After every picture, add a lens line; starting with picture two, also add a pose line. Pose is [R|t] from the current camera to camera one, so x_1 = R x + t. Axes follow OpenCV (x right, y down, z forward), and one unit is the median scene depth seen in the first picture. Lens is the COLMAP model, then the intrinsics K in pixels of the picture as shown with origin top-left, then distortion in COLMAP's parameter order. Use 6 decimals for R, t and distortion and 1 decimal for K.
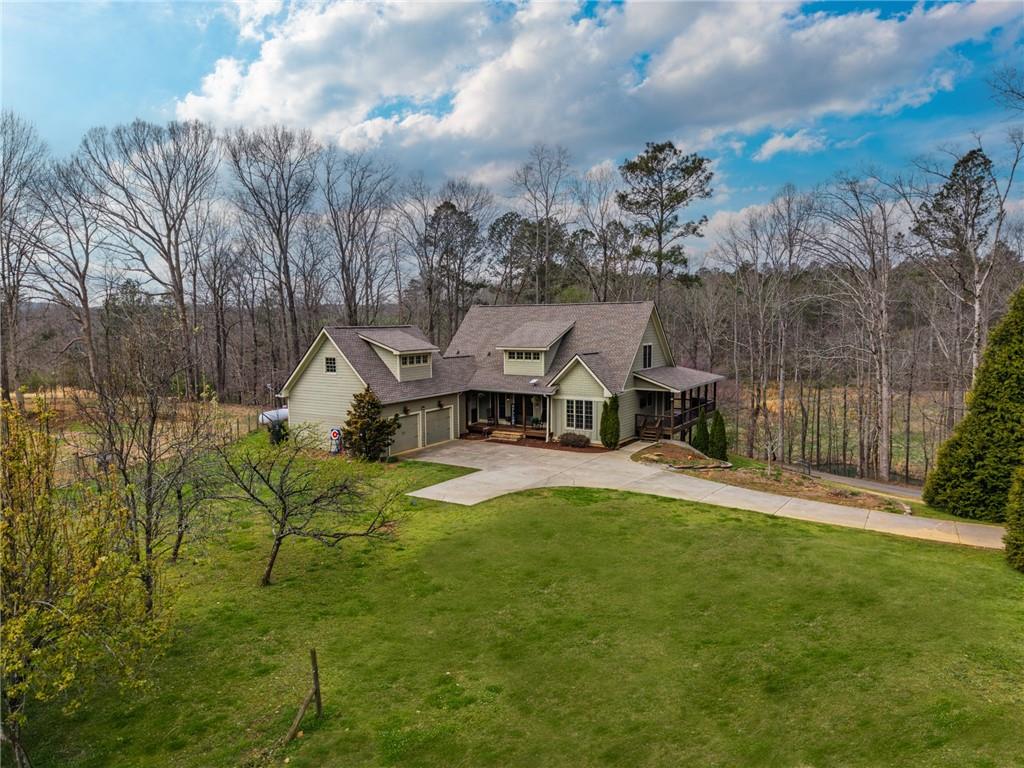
lens RADIAL K [[684.8, 0, 503.3], [0, 684.8, 387.2], [0, 0, 1]] dist [0.018172, -0.016927]
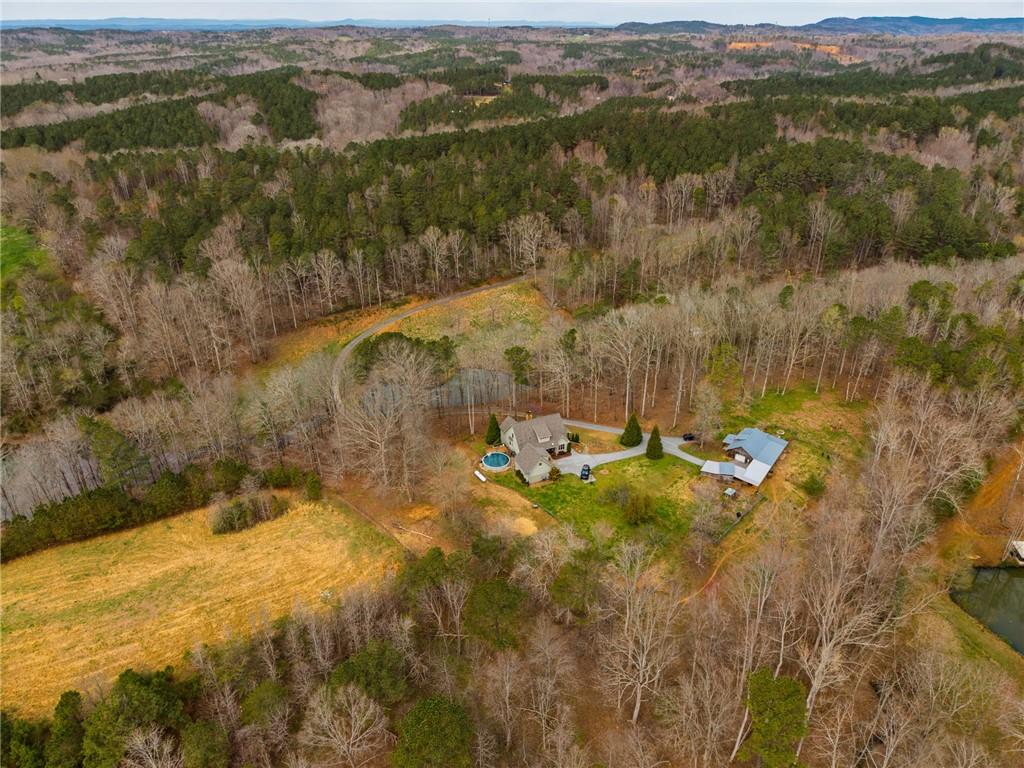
lens RADIAL K [[684.8, 0, 516.8], [0, 684.8, 388.0], [0, 0, 1]] dist [0.018172, -0.016927]
pose [[0.552220, -0.376250, 0.743969, -2.936844], [0.069846, 0.910113, 0.408431, -1.960949], [-0.830768, -0.173580, 0.528862, -0.954126]]
